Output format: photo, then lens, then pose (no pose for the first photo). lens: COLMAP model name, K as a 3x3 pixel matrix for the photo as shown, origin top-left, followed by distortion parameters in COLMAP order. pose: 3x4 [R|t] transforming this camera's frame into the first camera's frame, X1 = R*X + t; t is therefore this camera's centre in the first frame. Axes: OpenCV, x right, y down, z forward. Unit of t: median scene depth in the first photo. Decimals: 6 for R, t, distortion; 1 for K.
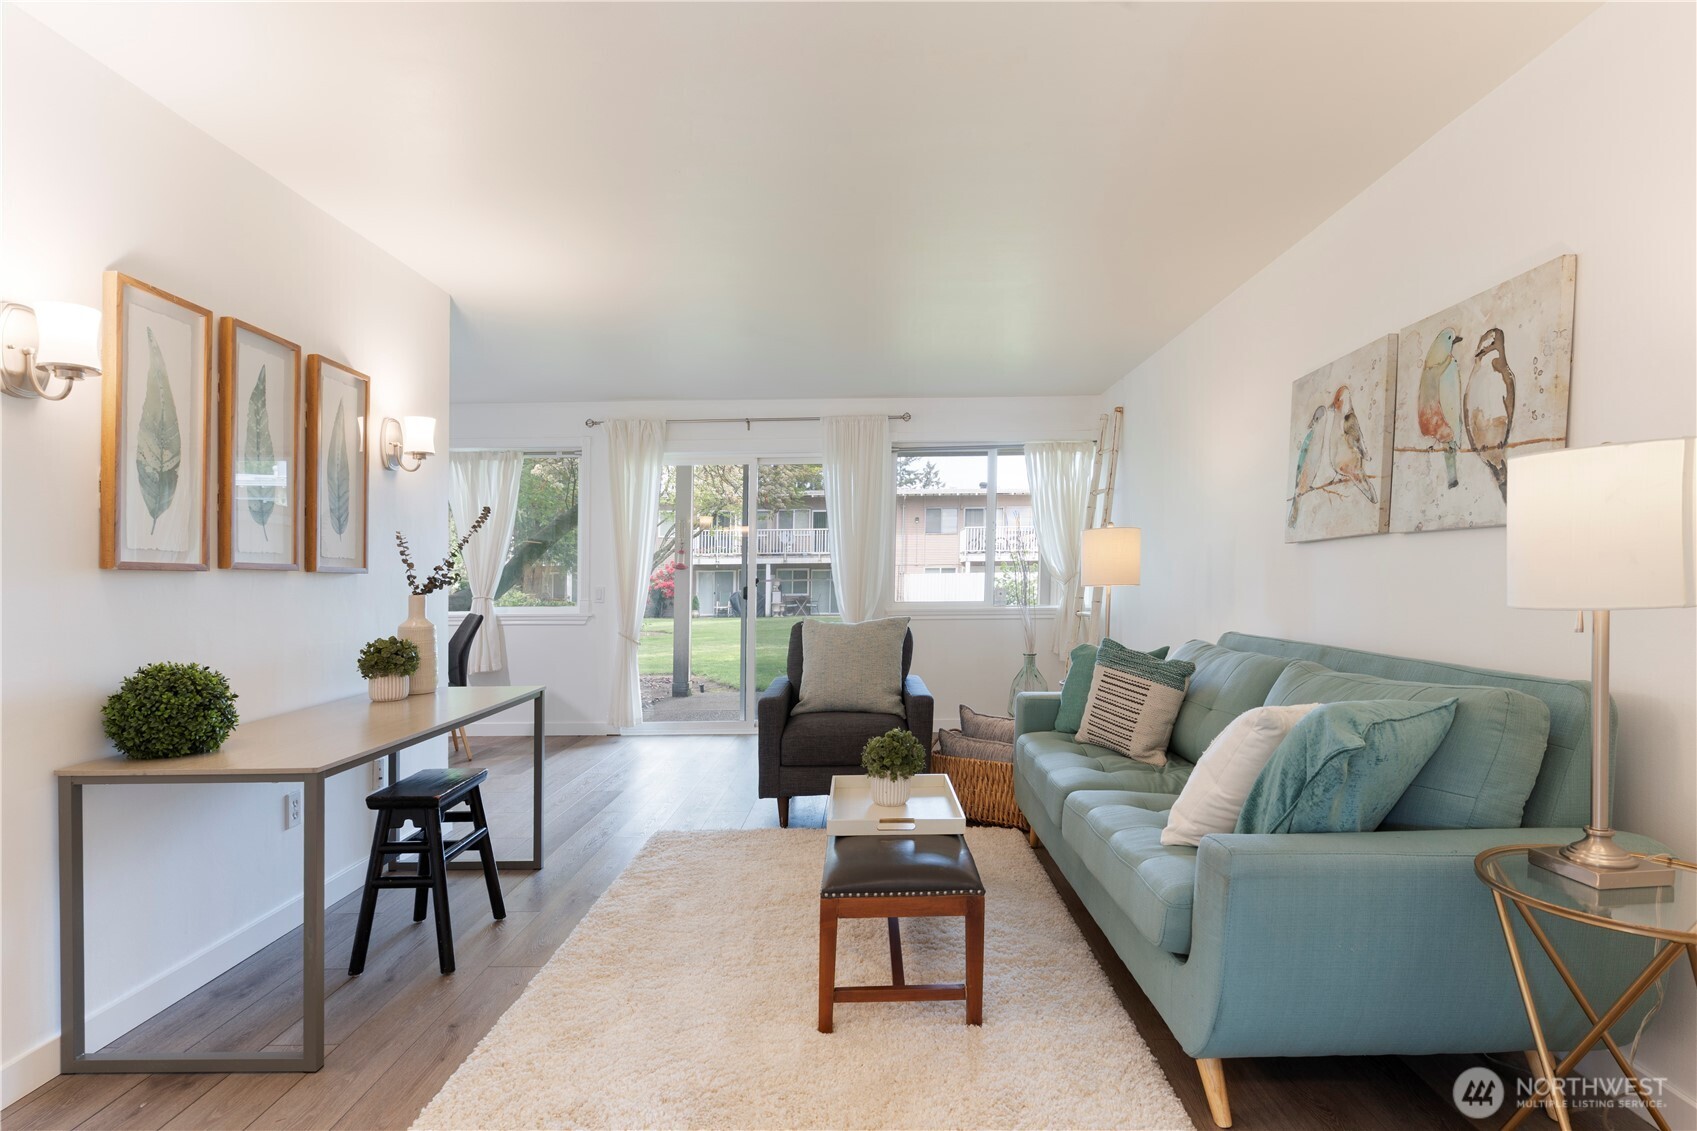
lens RADIAL K [[873.8, 0, 852.2], [0, 873.8, 582.3], [0, 0, 1]] dist [0.017094, 0.000397]
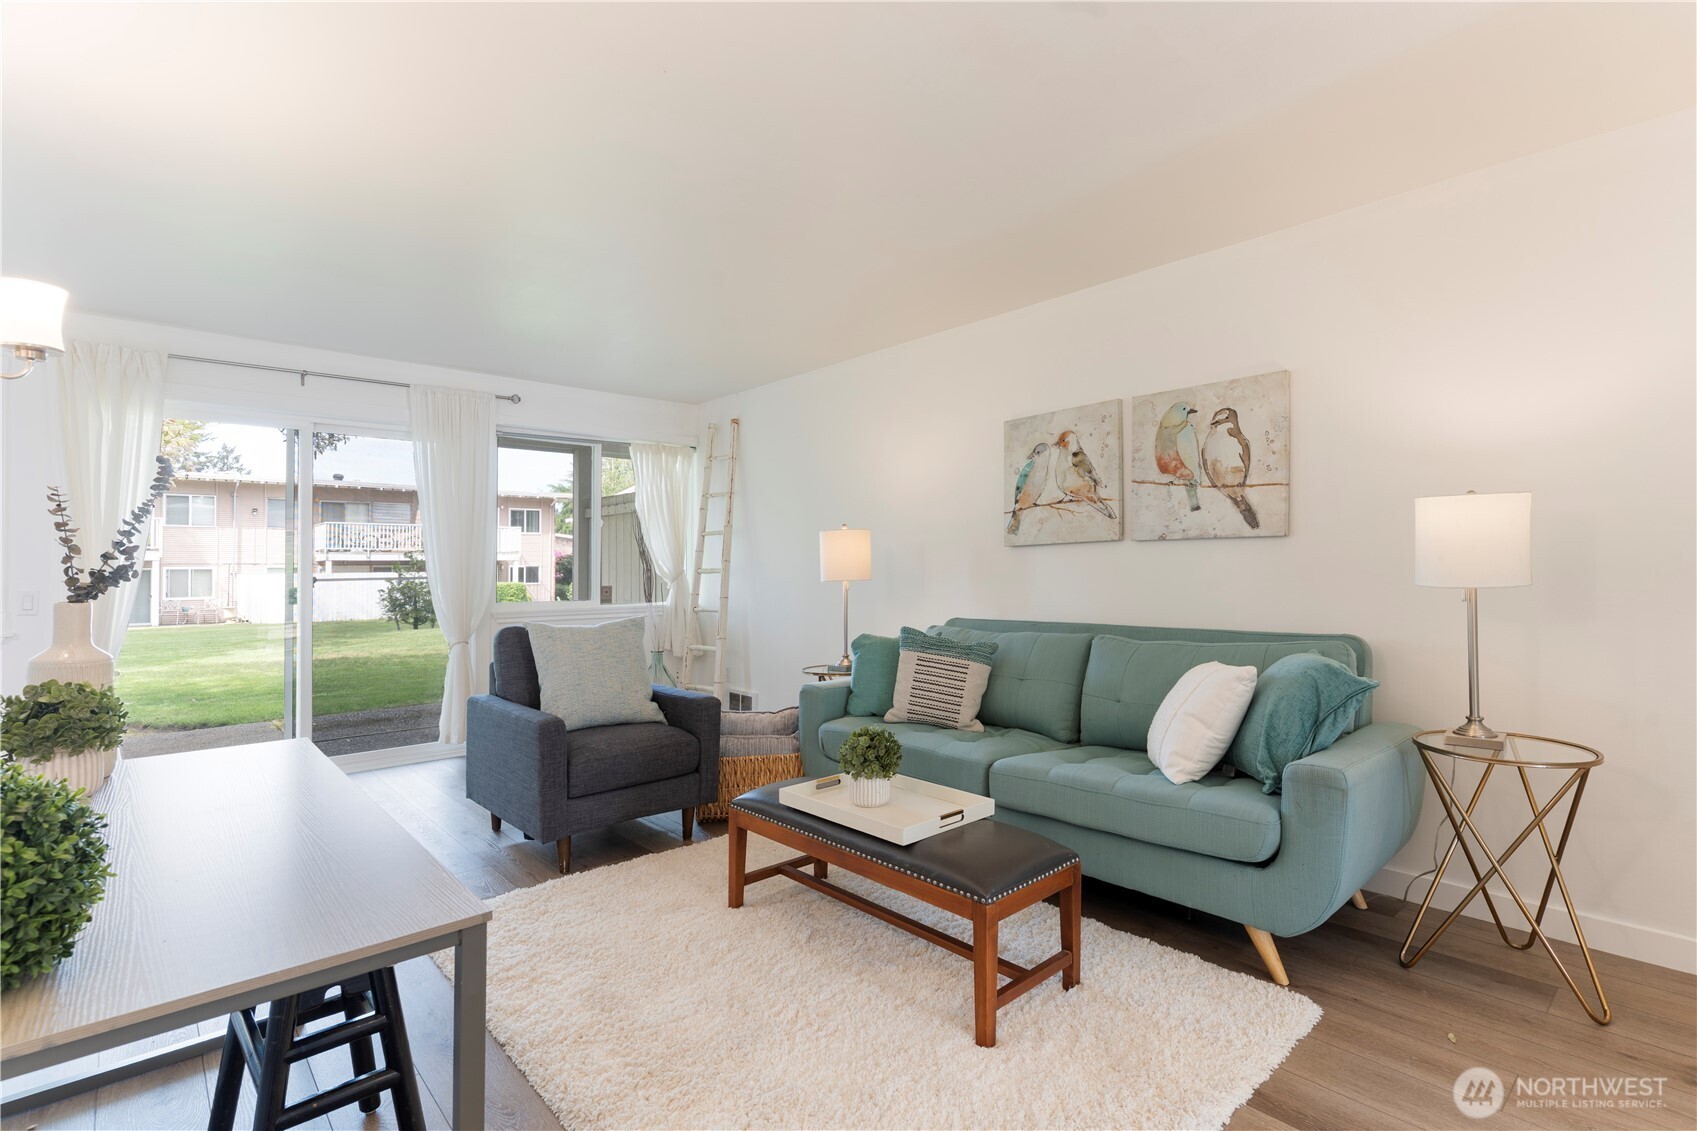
lens RADIAL K [[814.7, 0, 839.0], [0, 814.7, 563.3], [0, 0, 1]] dist [0.003663, 0.000645]
pose [[0.737768, 0.009436, 0.674988, -0.534755], [0.006742, 0.999749, -0.021345, 0.004315], [-0.675021, 0.020299, 0.737519, 0.314231]]
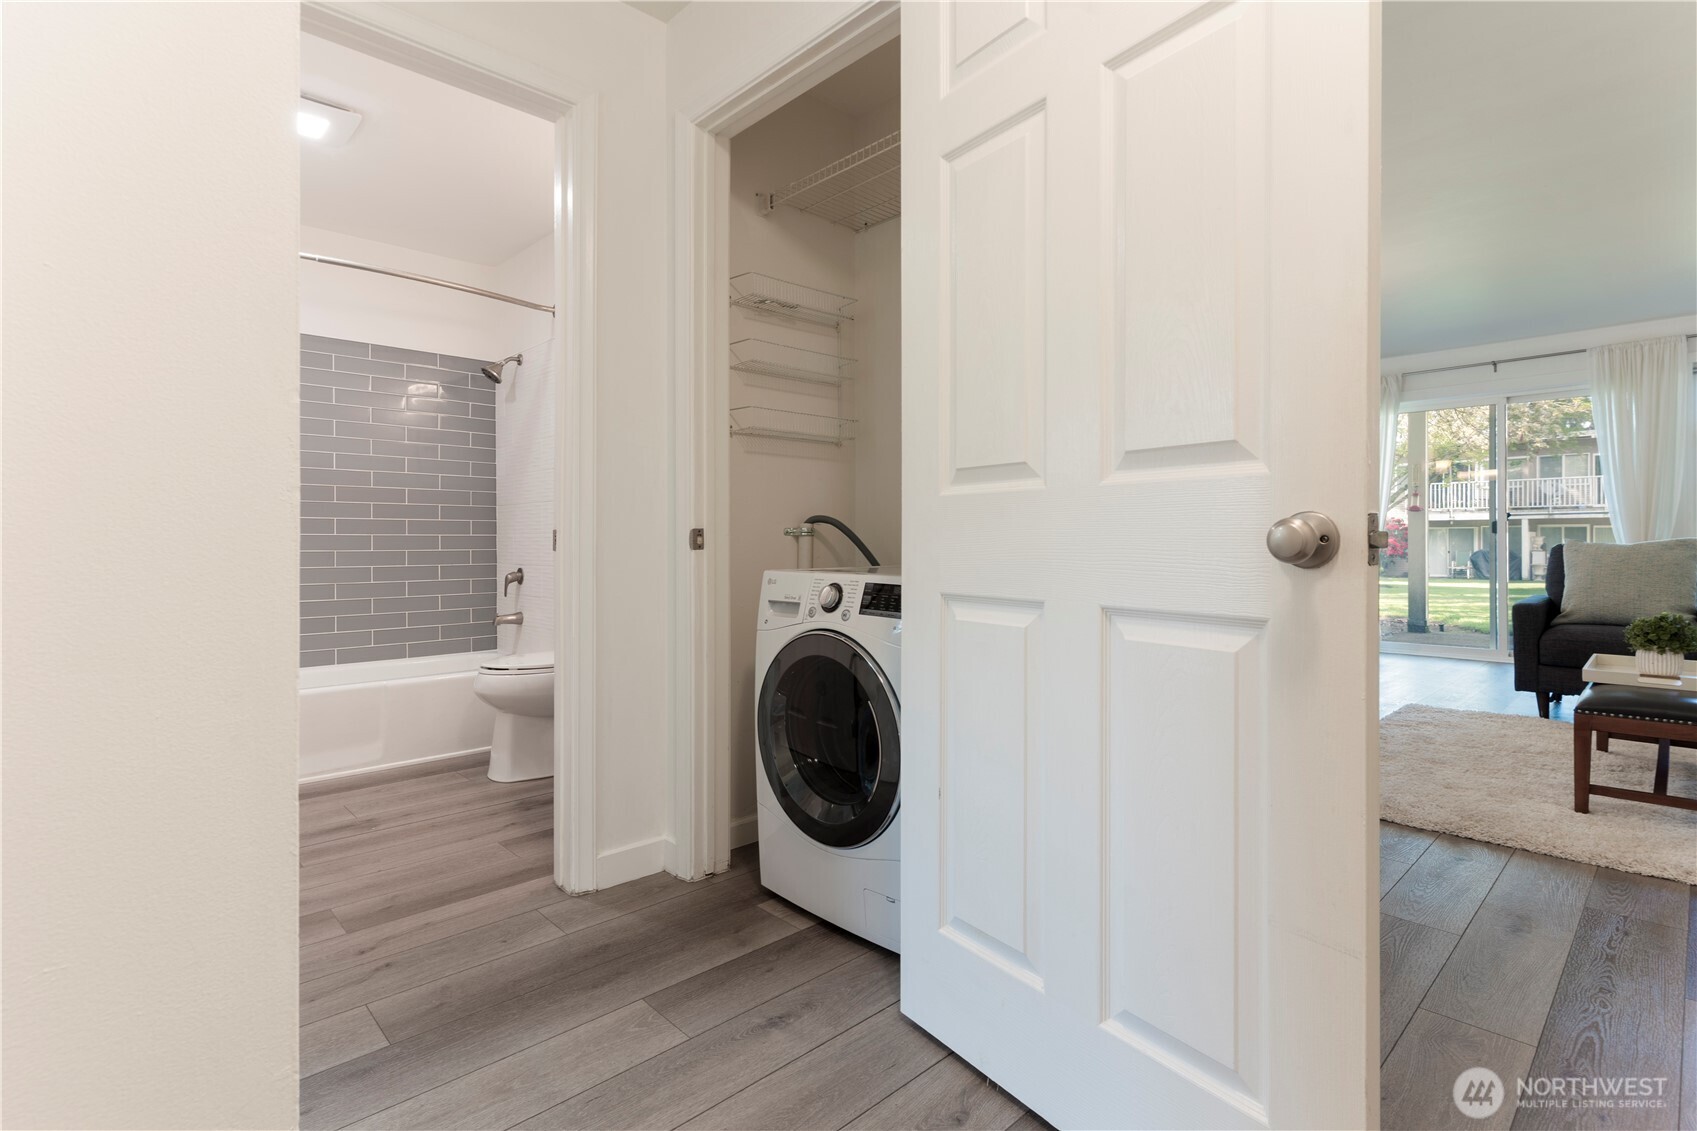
lens RADIAL K [[807.8, 0, 847.0], [0, 807.8, 511.0], [0, 0, 1]] dist [-0.000529, -0.000177]
pose [[0.700444, -0.019697, -0.713436, 0.052386], [-0.008590, 0.999314, -0.036022, 0.074197], [0.713656, 0.031360, 0.699794, -0.492602]]
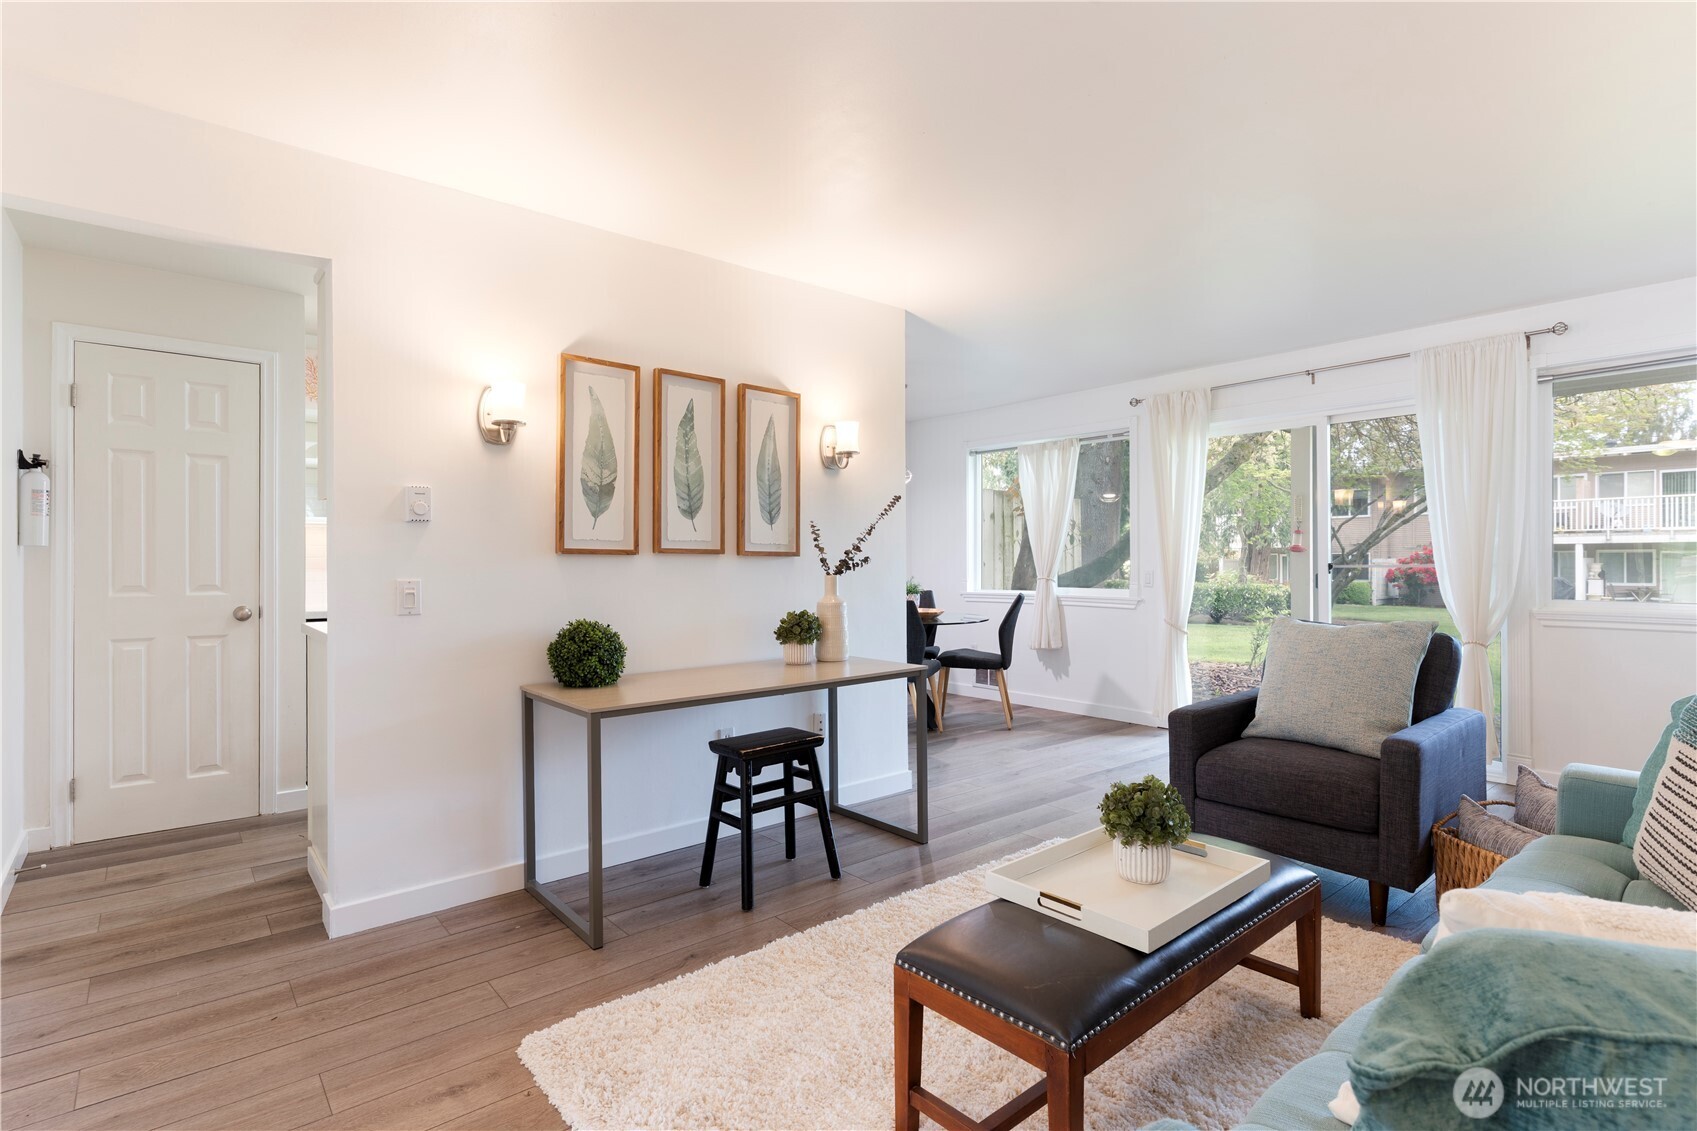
lens RADIAL K [[822.4, 0, 842.4], [0, 822.4, 534.0], [0, 0, 1]] dist [0.001060, 0.000240]
pose [[0.655739, -0.017558, -0.754783, 0.365268], [-0.009539, 0.999457, -0.031538, -0.006376], [0.754927, 0.027880, 0.655216, 0.329420]]
